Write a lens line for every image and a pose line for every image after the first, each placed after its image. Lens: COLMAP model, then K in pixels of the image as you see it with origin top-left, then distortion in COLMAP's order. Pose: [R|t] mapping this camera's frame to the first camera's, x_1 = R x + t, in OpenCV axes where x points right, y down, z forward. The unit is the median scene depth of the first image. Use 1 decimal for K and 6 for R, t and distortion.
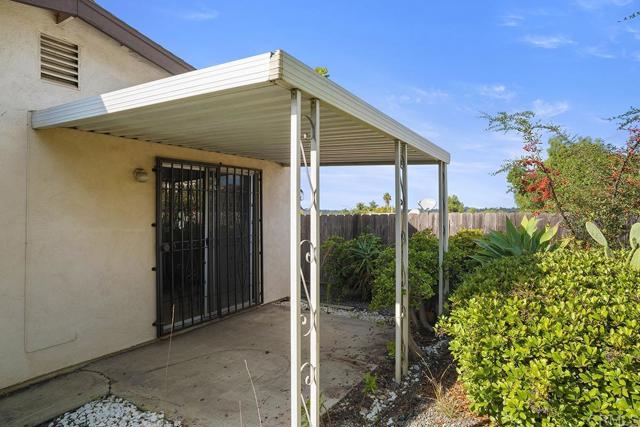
lens RADIAL K [[370.4, 0, 318.6], [0, 370.4, 210.9], [0, 0, 1]] dist [-0.082965, 0.059010]
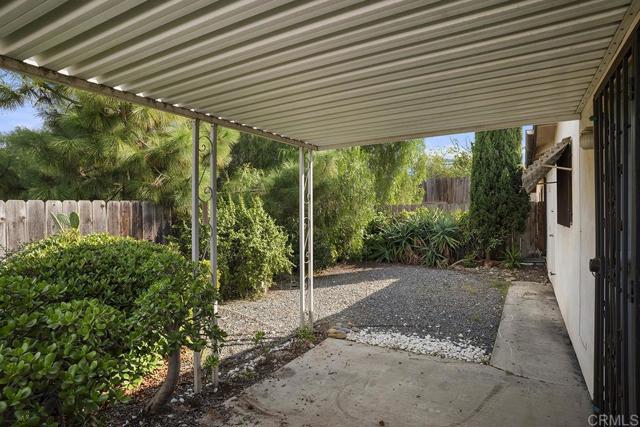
lens RADIAL K [[370.4, 0, 318.6], [0, 370.4, 210.9], [0, 0, 1]] dist [-0.082965, 0.059010]
pose [[-0.998967, 0.002597, -0.045359, -0.005400], [0.002850, 0.999981, -0.005501, 0.031017], [0.045344, -0.005624, -0.998956, 1.872011]]
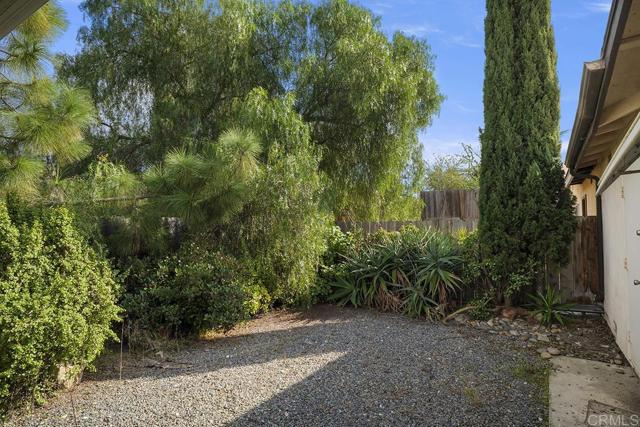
lens RADIAL K [[370.4, 0, 318.6], [0, 370.4, 210.9], [0, 0, 1]] dist [-0.082965, 0.059010]
pose [[-0.999996, 0.001416, 0.002332, -0.491324], [0.001302, 0.998826, -0.048431, 0.009405], [-0.002398, -0.048428, -0.998824, 0.961063]]
